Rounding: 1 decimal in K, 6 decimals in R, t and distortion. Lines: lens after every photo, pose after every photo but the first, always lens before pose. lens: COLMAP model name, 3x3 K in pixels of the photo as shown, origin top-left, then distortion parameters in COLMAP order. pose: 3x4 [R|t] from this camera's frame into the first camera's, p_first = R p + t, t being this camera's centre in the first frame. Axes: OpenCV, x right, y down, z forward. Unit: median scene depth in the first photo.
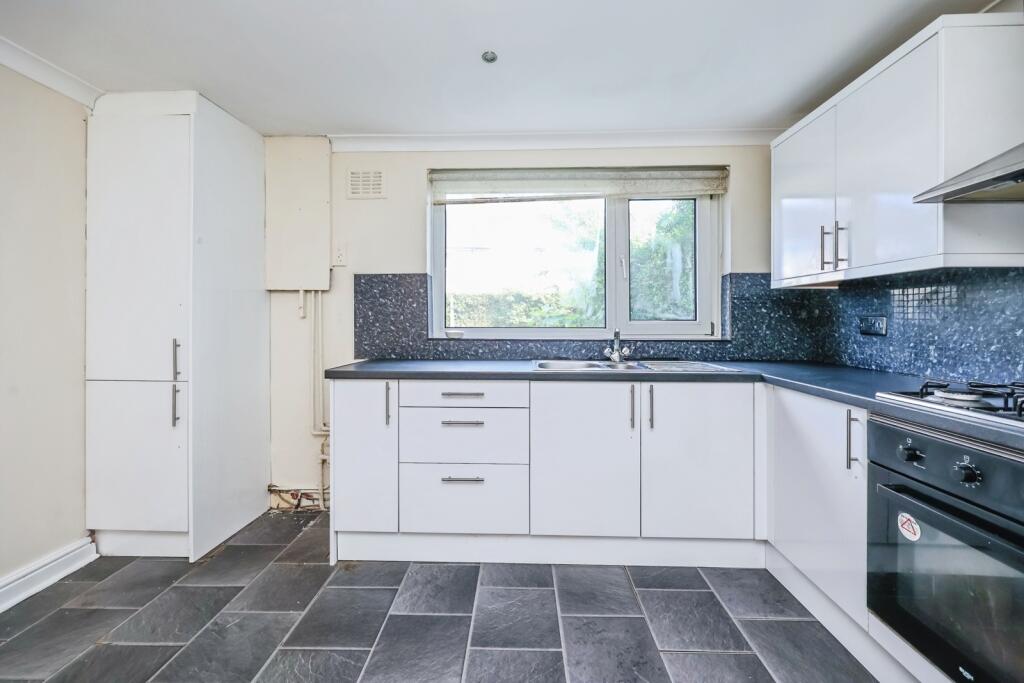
lens RADIAL K [[429.9, 0, 505.4], [0, 429.9, 320.0], [0, 0, 1]] dist [-0.000382, 0.000608]
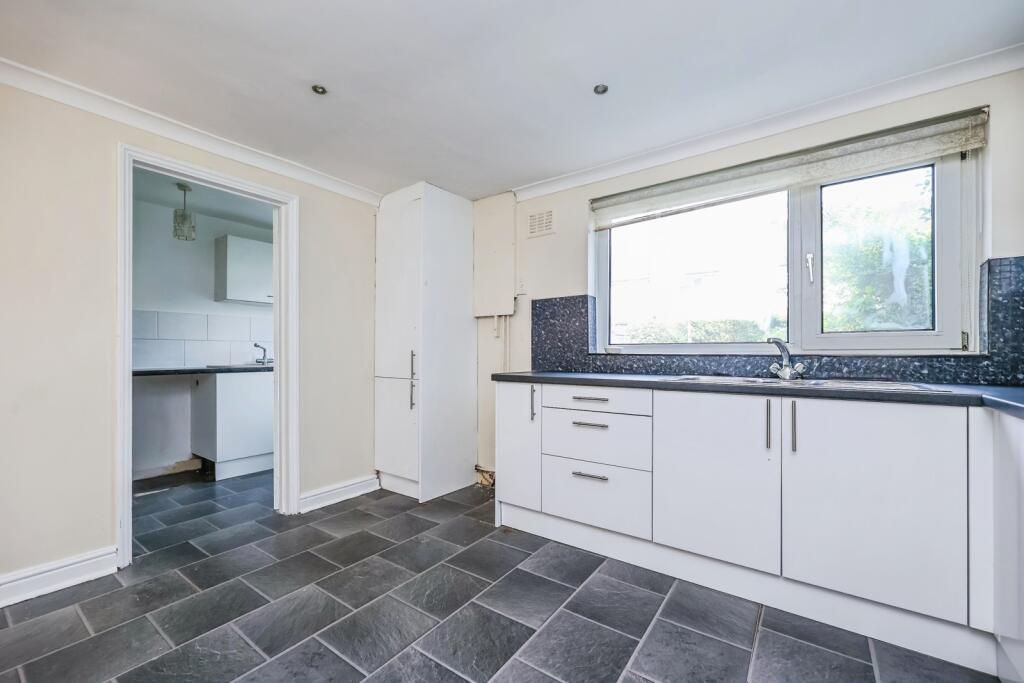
lens RADIAL K [[423.9, 0, 493.6], [0, 423.9, 352.2], [0, 0, 1]] dist [0.000133, 0.000438]
pose [[0.812847, 0.000426, -0.582477, 0.268597], [-0.002033, 0.999996, -0.002106, 0.044473], [0.582473, 0.002896, 0.812845, -0.026378]]
